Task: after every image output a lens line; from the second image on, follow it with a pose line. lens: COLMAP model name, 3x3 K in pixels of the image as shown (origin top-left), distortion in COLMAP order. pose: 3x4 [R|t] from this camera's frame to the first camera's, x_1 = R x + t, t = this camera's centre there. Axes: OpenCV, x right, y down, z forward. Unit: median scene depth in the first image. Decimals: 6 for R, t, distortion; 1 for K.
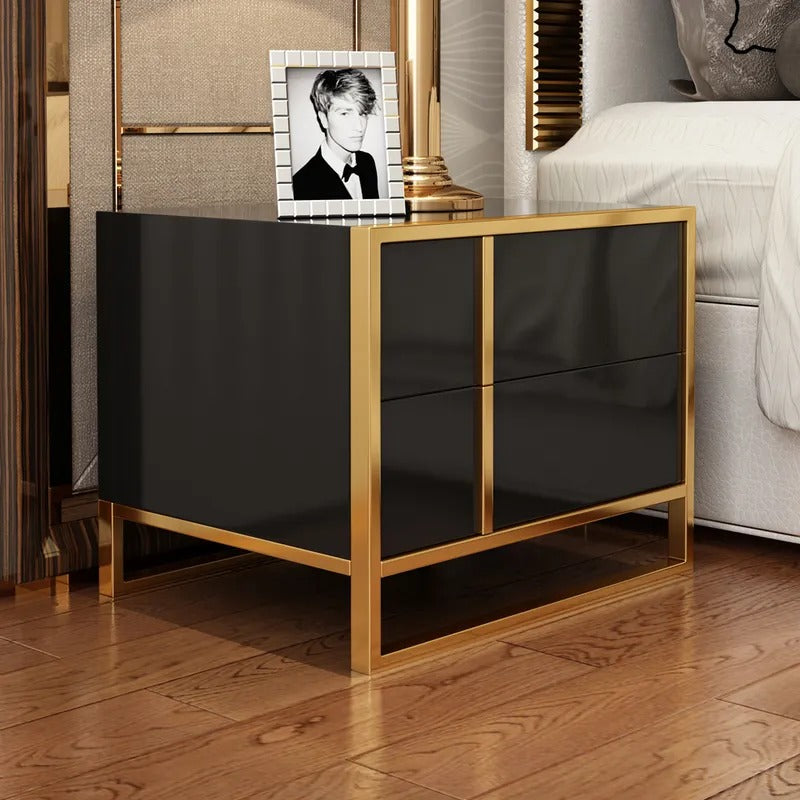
lens RADIAL K [[1695.4, 0, 366.8], [0, 1695.4, 475.2], [0, 0, 1]] dist [-0.156836, 0.000000]
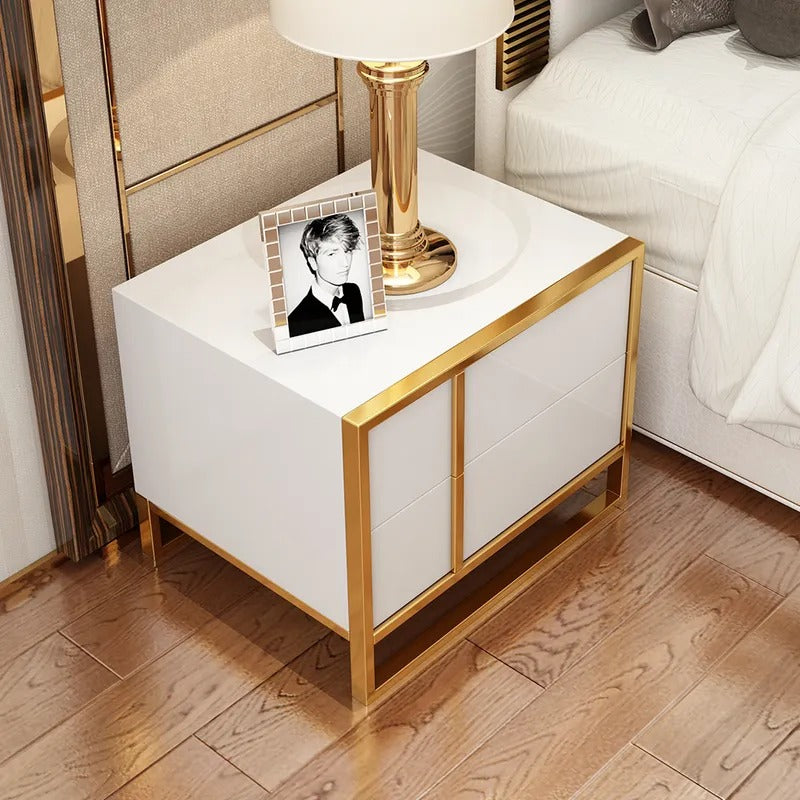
lens RADIAL K [[1522.2, 0, 381.9], [0, 1522.2, 433.2], [0, 0, 1]] dist [-0.152202, 0.000000]
pose [[0.999498, -0.027683, 0.015382, 0.001263], [0.018147, 0.898677, 0.438235, -0.545383], [-0.025955, -0.437736, 0.898729, 0.048537]]
